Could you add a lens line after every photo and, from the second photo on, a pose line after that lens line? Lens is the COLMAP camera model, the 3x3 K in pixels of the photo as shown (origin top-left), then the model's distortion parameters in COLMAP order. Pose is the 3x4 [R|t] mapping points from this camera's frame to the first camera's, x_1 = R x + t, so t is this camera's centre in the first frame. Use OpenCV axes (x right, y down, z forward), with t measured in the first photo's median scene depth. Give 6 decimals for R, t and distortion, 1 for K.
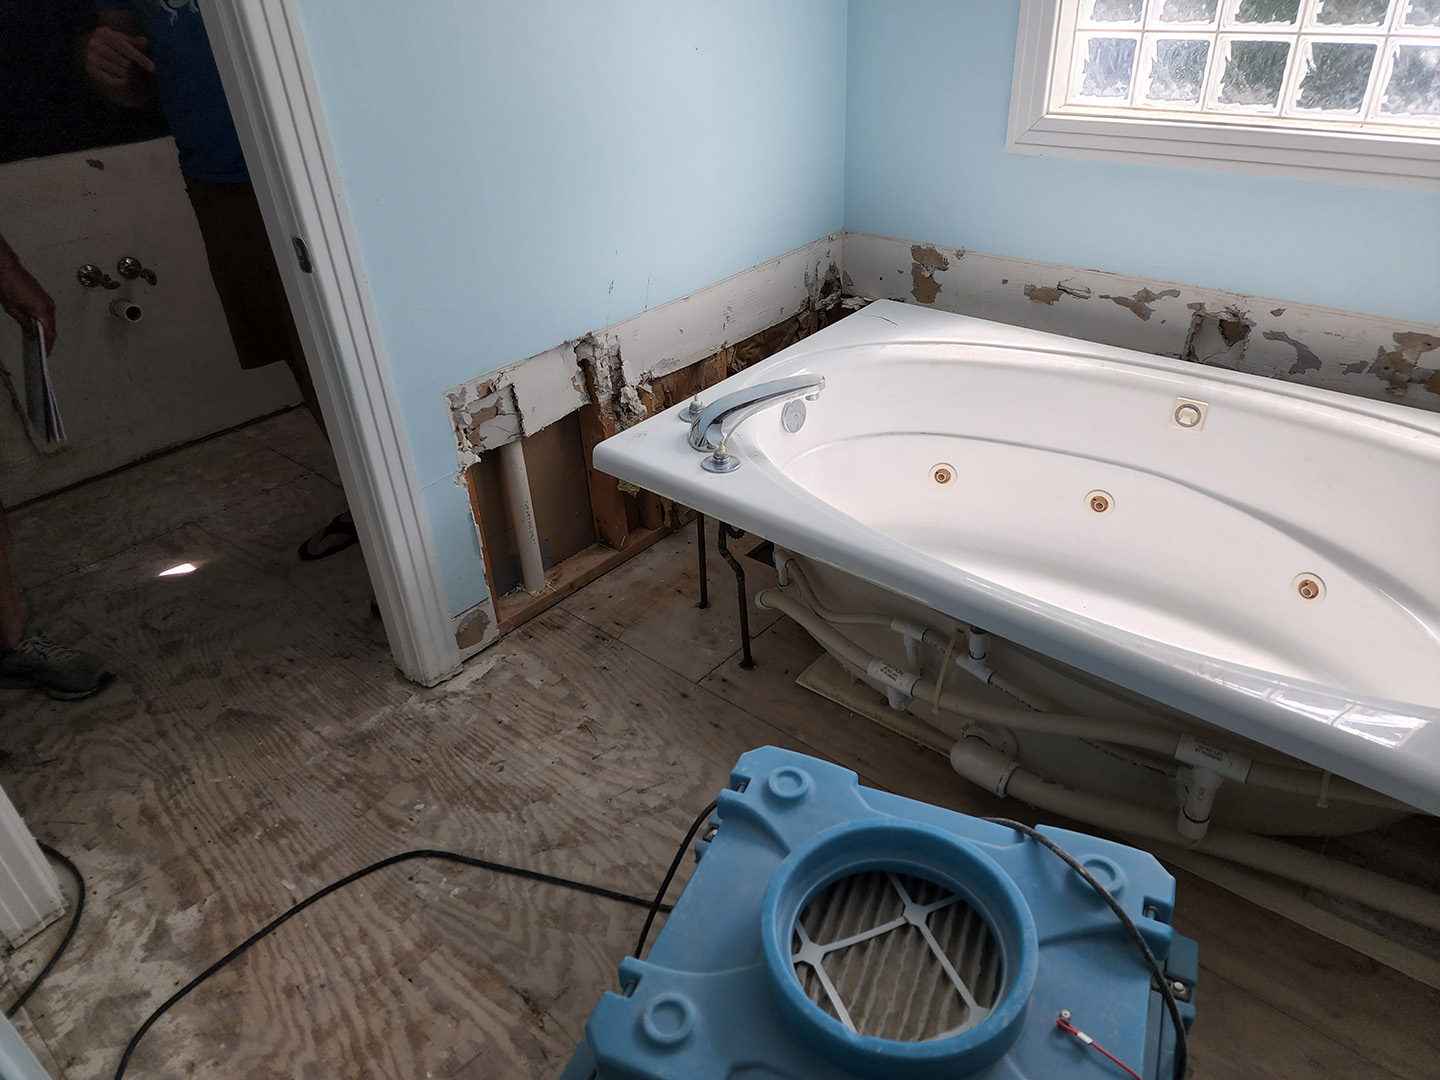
lens RADIAL K [[960.5, 0, 729.7], [0, 960.5, 522.7], [0, 0, 1]] dist [0.066783, -0.057270]
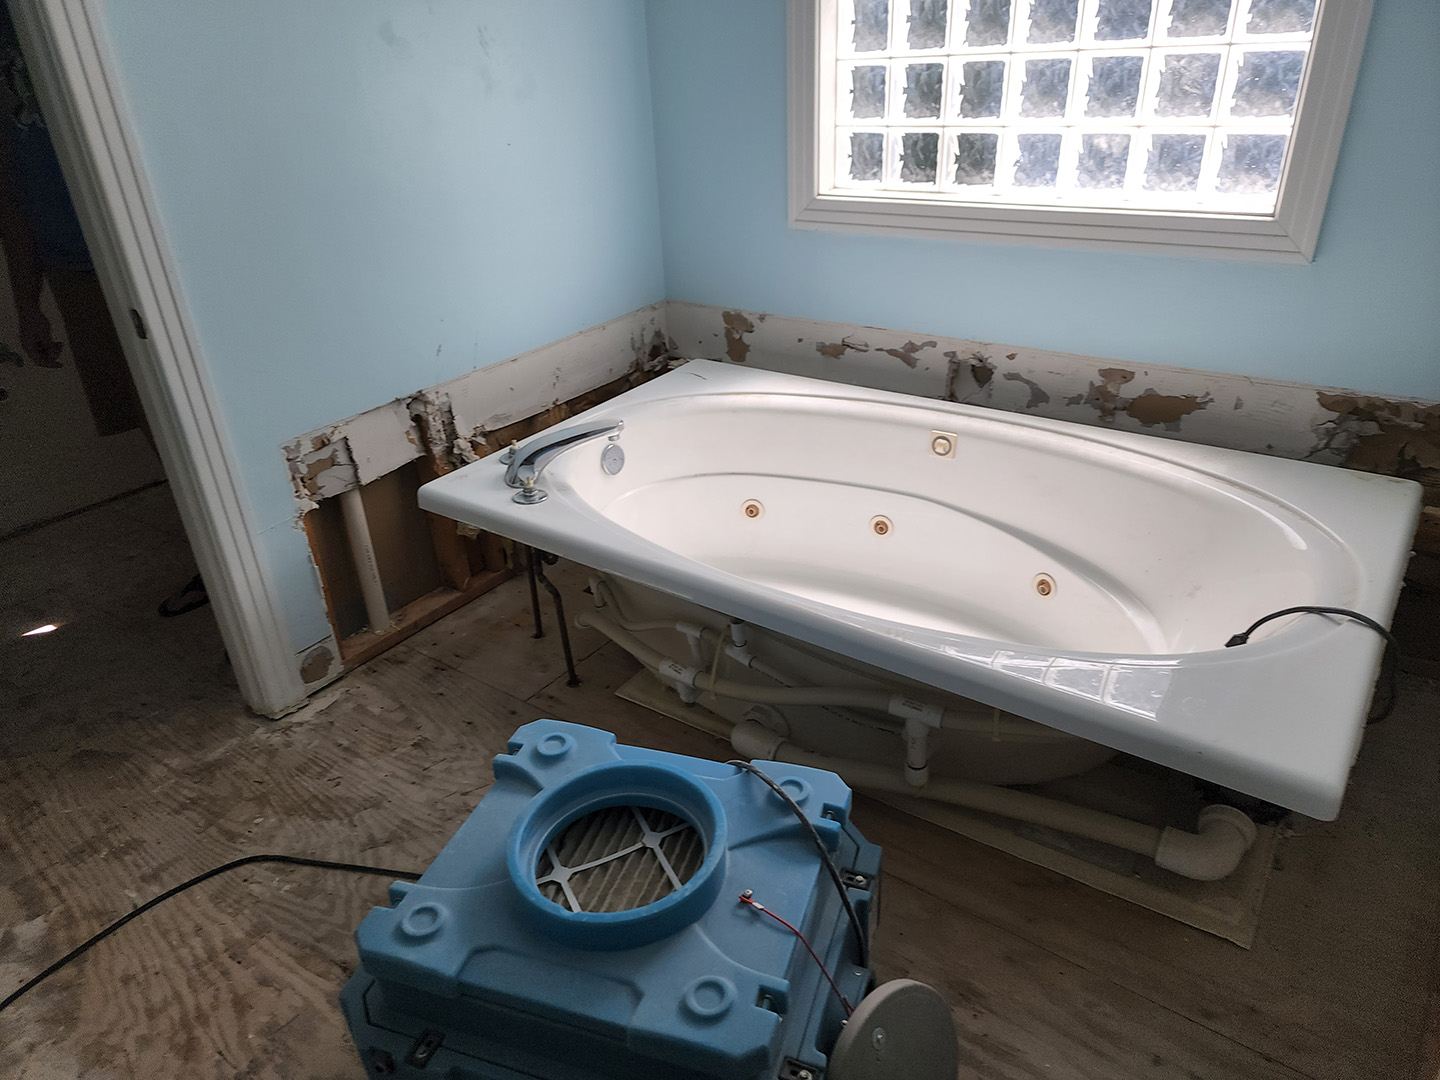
lens RADIAL K [[960.5, 0, 710.6], [0, 960.5, 539.8], [0, 0, 1]] dist [0.066783, -0.057270]
pose [[0.997000, -0.041189, 0.065533, 0.118296], [0.045432, 0.996874, -0.064633, 0.067079], [-0.062666, 0.067417, 0.995755, -0.131666]]
